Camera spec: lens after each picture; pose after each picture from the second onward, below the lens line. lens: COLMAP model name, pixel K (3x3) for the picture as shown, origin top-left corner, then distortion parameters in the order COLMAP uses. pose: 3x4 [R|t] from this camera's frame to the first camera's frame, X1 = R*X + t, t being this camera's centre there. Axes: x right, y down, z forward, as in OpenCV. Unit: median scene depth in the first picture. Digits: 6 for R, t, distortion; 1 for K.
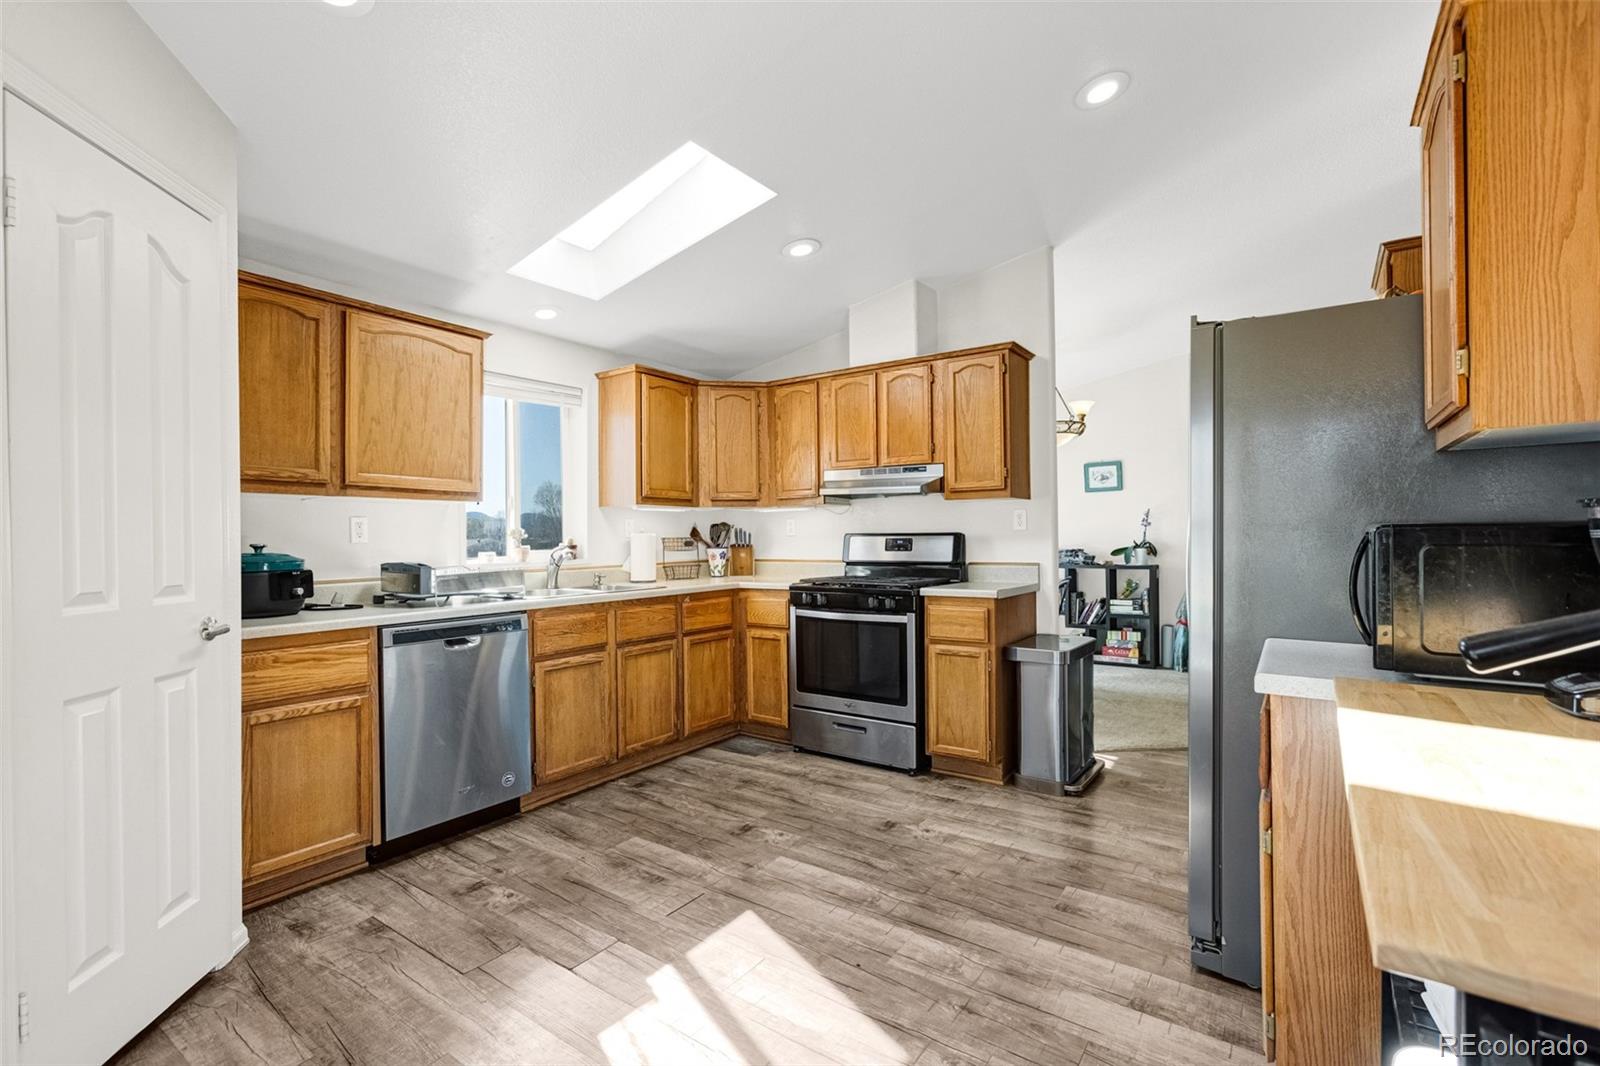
lens RADIAL K [[722.3, 0, 769.0], [0, 722.3, 531.6], [0, 0, 1]] dist [-0.008428, 0.005284]
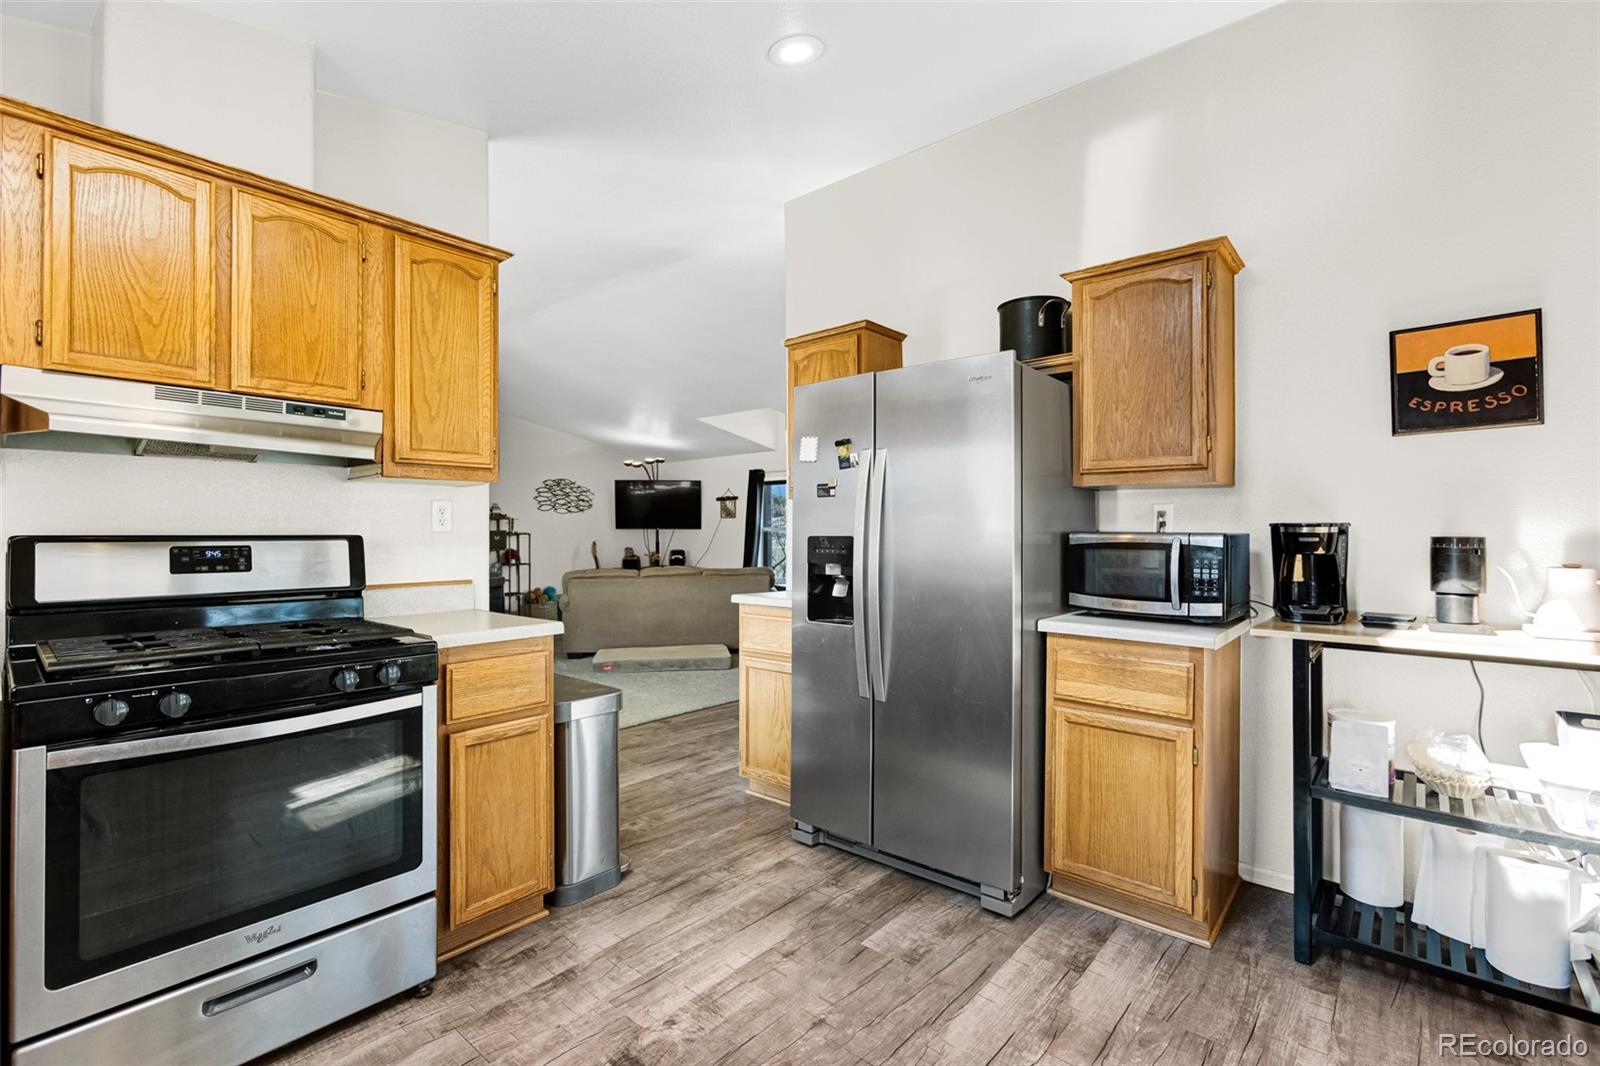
lens RADIAL K [[722.3, 0, 799.8], [0, 722.3, 522.6], [0, 0, 1]] dist [-0.008428, 0.005284]
pose [[0.057039, 0.026649, 0.998016, -0.382032], [-0.006728, 0.999631, -0.026308, 0.005848], [-0.998349, -0.005214, 0.057197, 0.828872]]
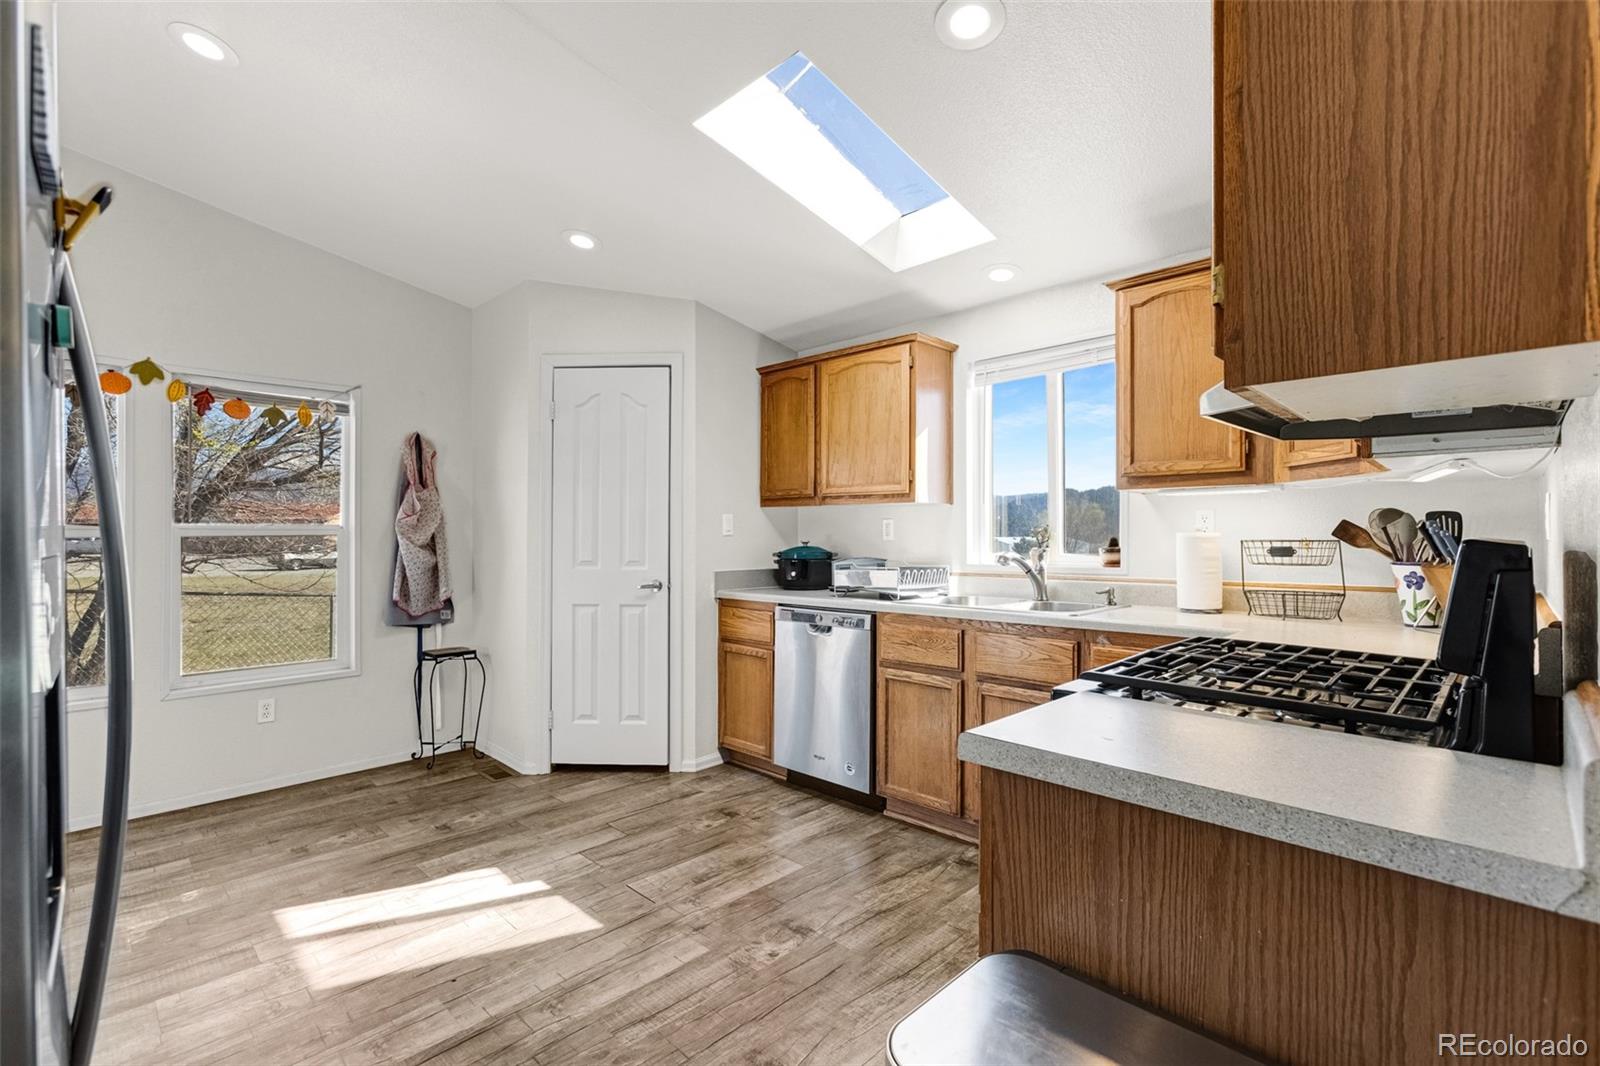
lens RADIAL K [[722.3, 0, 801.2], [0, 722.3, 527.8], [0, 0, 1]] dist [-0.008428, 0.005284]
pose [[-0.128970, 0.002199, -0.991646, 0.697935], [0.012067, 0.999927, 0.000648, -0.008318], [0.991575, -0.011882, -0.128987, 1.079646]]
